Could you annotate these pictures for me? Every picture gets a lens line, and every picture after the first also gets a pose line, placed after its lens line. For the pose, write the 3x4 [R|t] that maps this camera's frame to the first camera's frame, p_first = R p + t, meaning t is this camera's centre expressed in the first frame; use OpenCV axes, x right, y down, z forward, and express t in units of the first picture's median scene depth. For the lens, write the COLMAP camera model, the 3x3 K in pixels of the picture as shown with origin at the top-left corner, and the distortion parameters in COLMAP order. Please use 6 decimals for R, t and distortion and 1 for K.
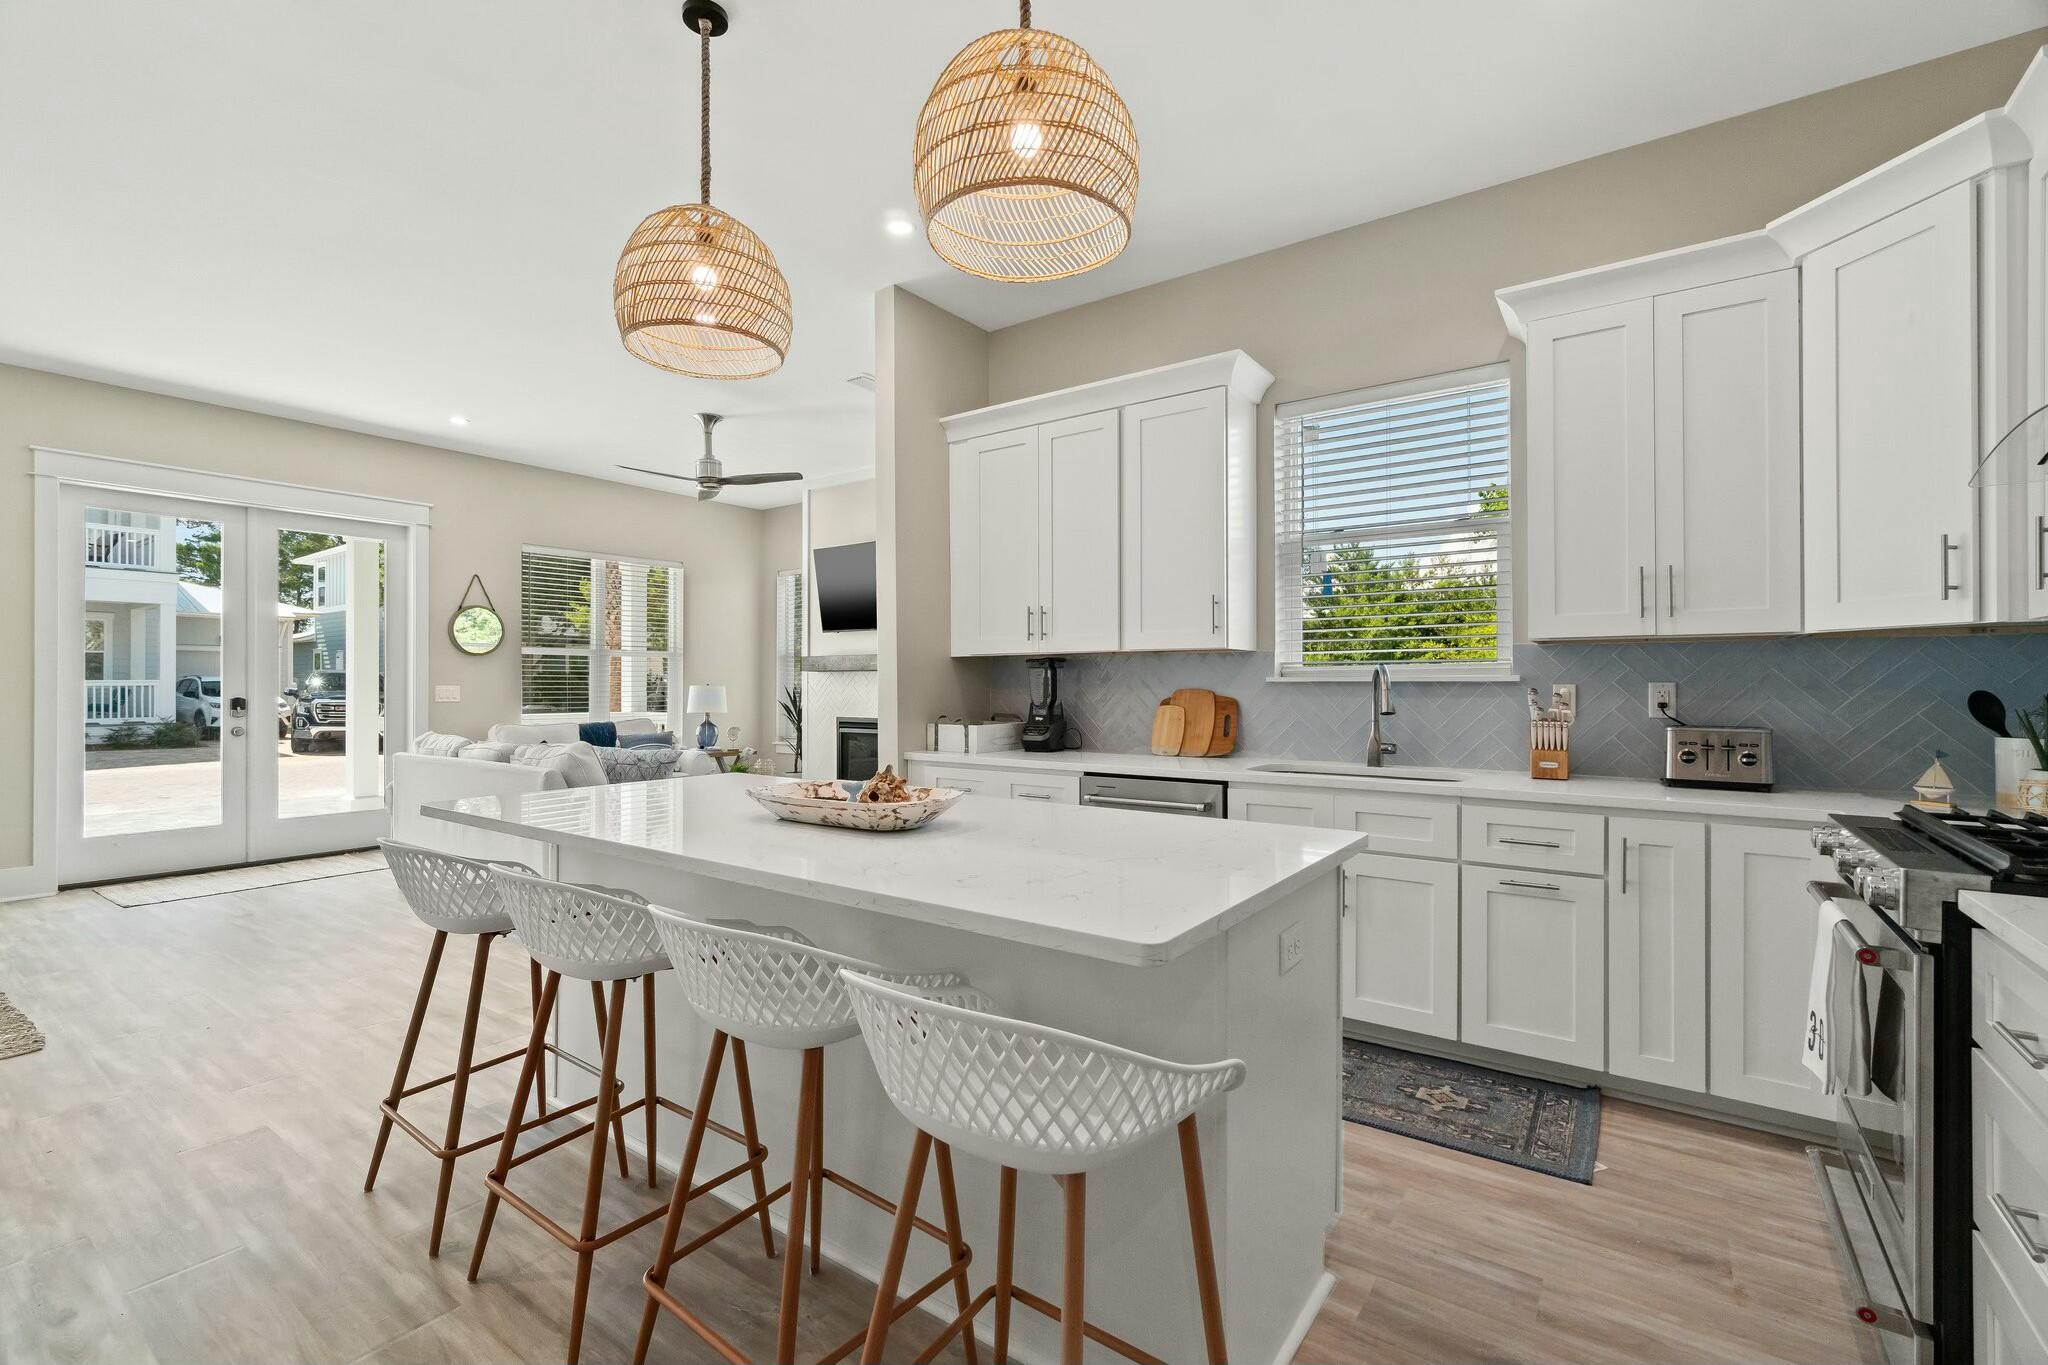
lens RADIAL K [[891.1, 0, 1017.5], [0, 891.1, 687.2], [0, 0, 1]] dist [-0.004346, 0.001176]
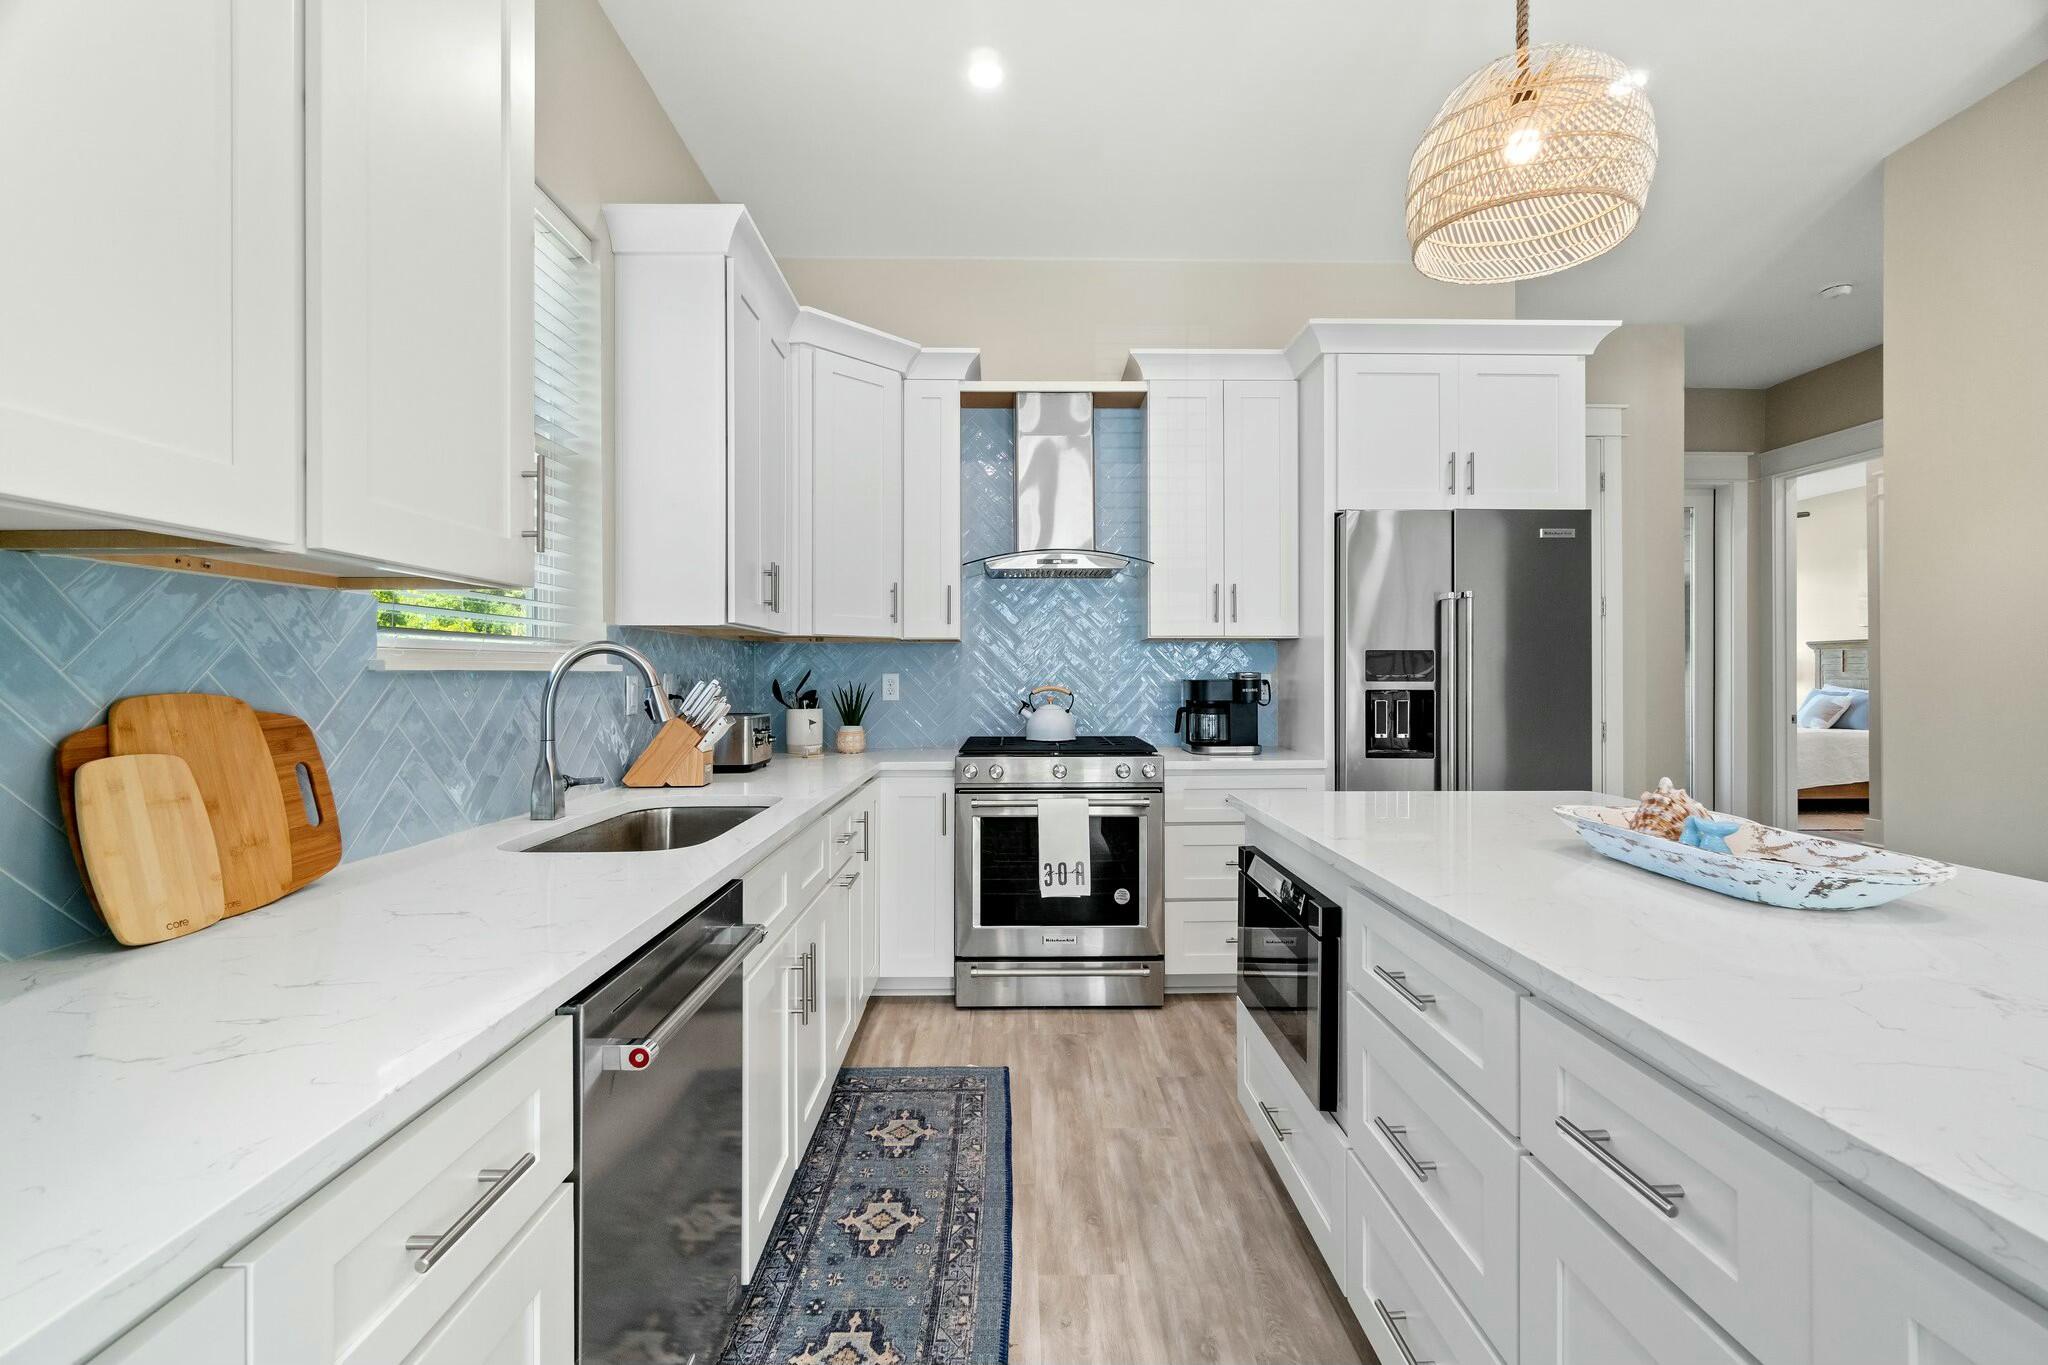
lens RADIAL K [[891.1, 0, 1020.7], [0, 891.1, 679.4], [0, 0, 1]] dist [-0.004346, 0.001176]
pose [[-0.593806, 0.002505, 0.804604, -0.281608], [0.015234, 0.999851, 0.008130, -0.001033], [-0.804464, 0.017085, -0.593756, 1.263759]]
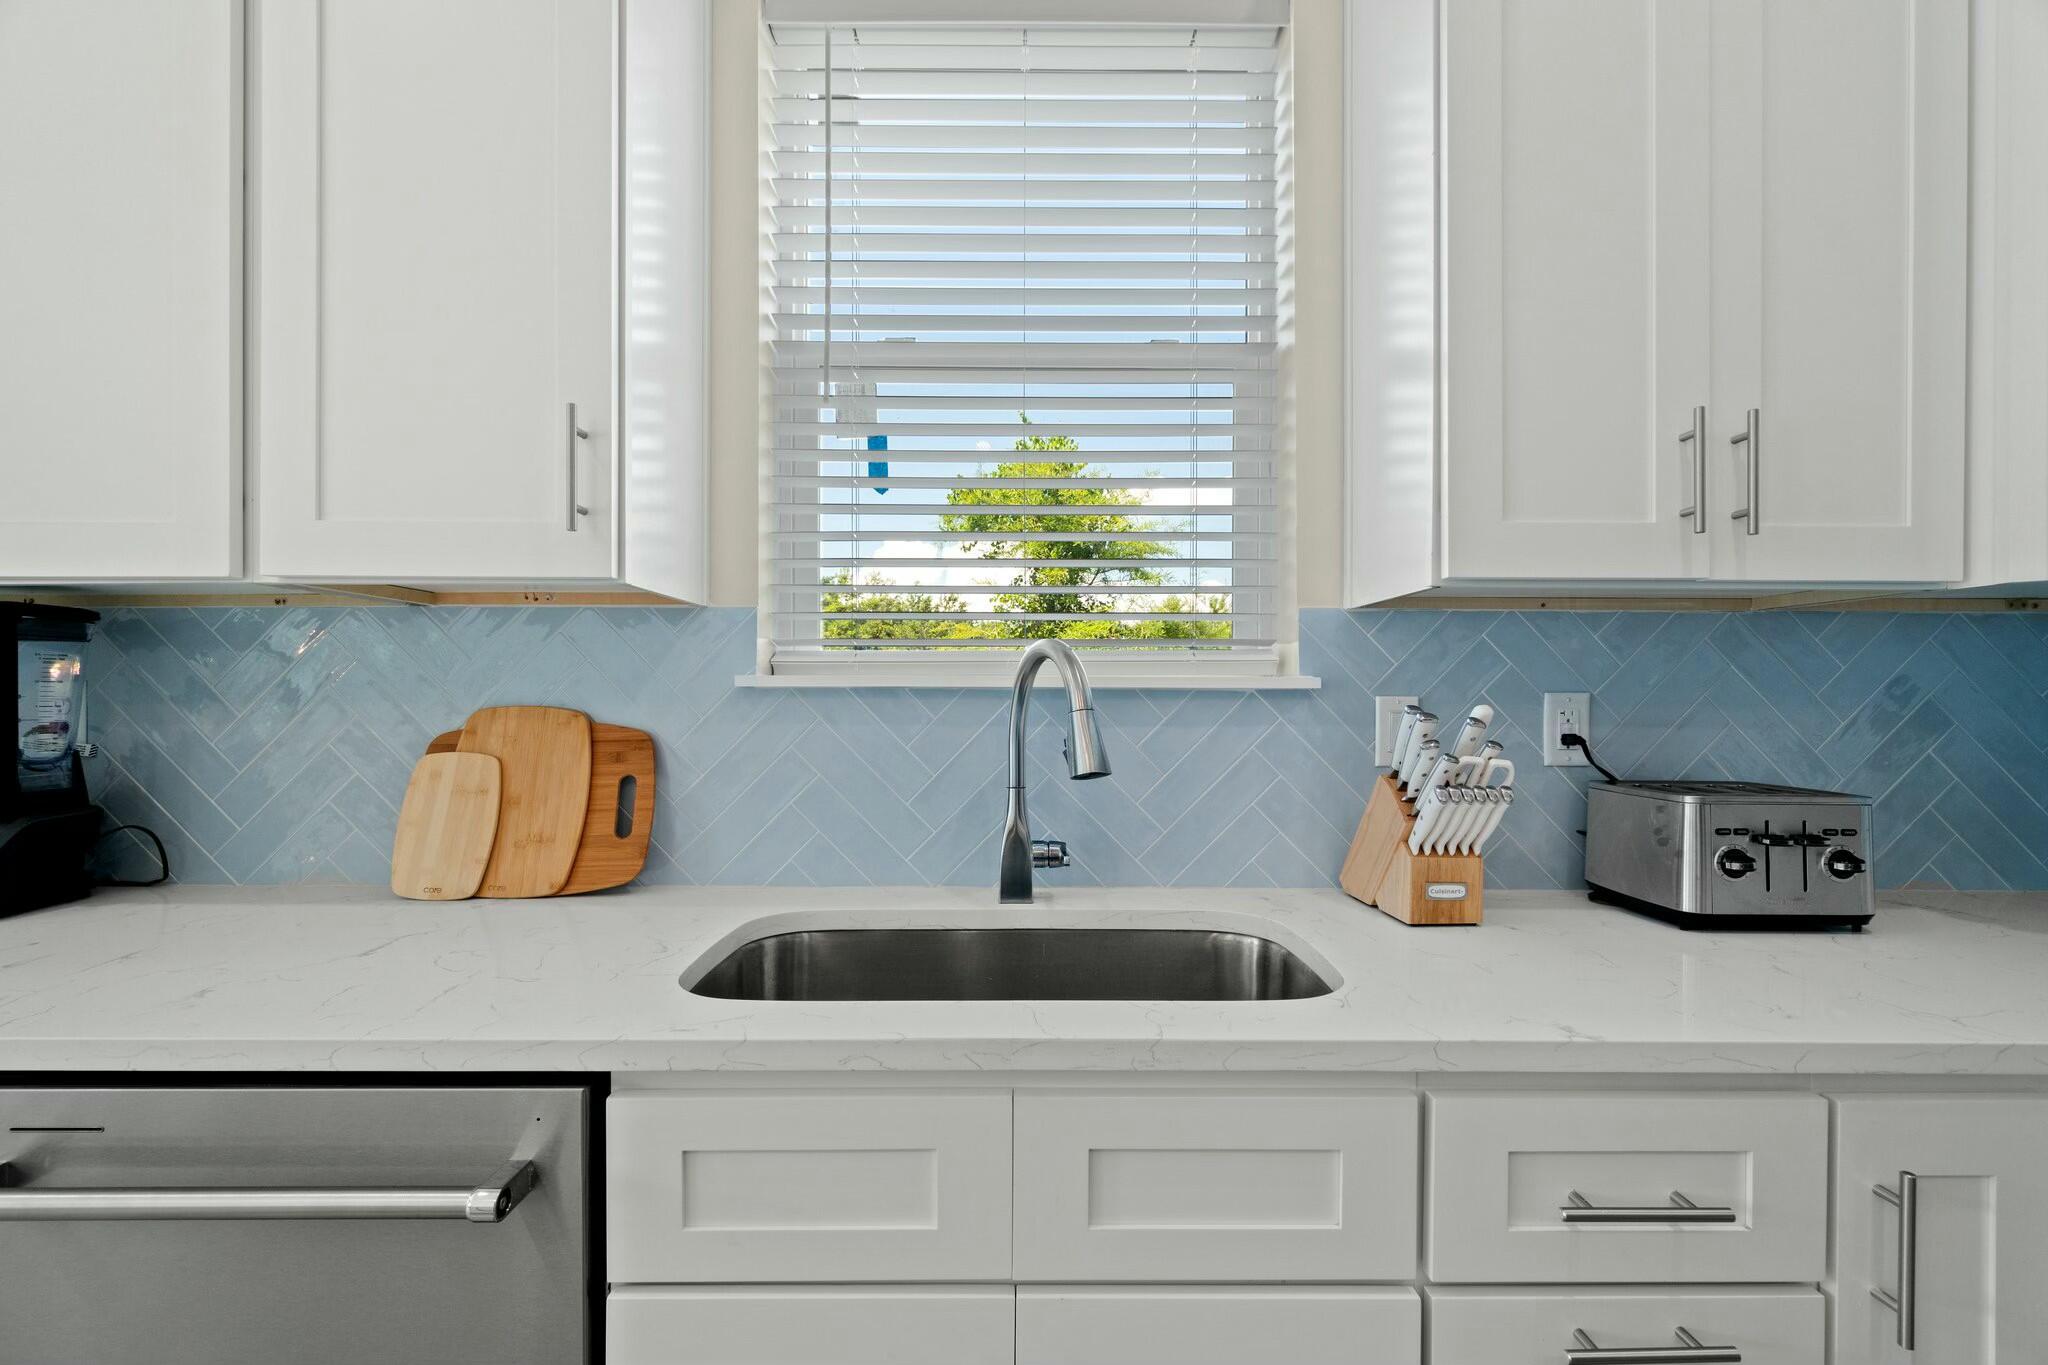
lens RADIAL K [[891.1, 0, 1035.5], [0, 891.1, 694.7], [0, 0, 1]] dist [-0.004346, 0.001176]
pose [[0.804983, 0.004882, 0.593278, 0.196929], [-0.002066, 0.999983, -0.005426, -0.001488], [-0.593294, 0.003142, 0.804980, 0.775039]]
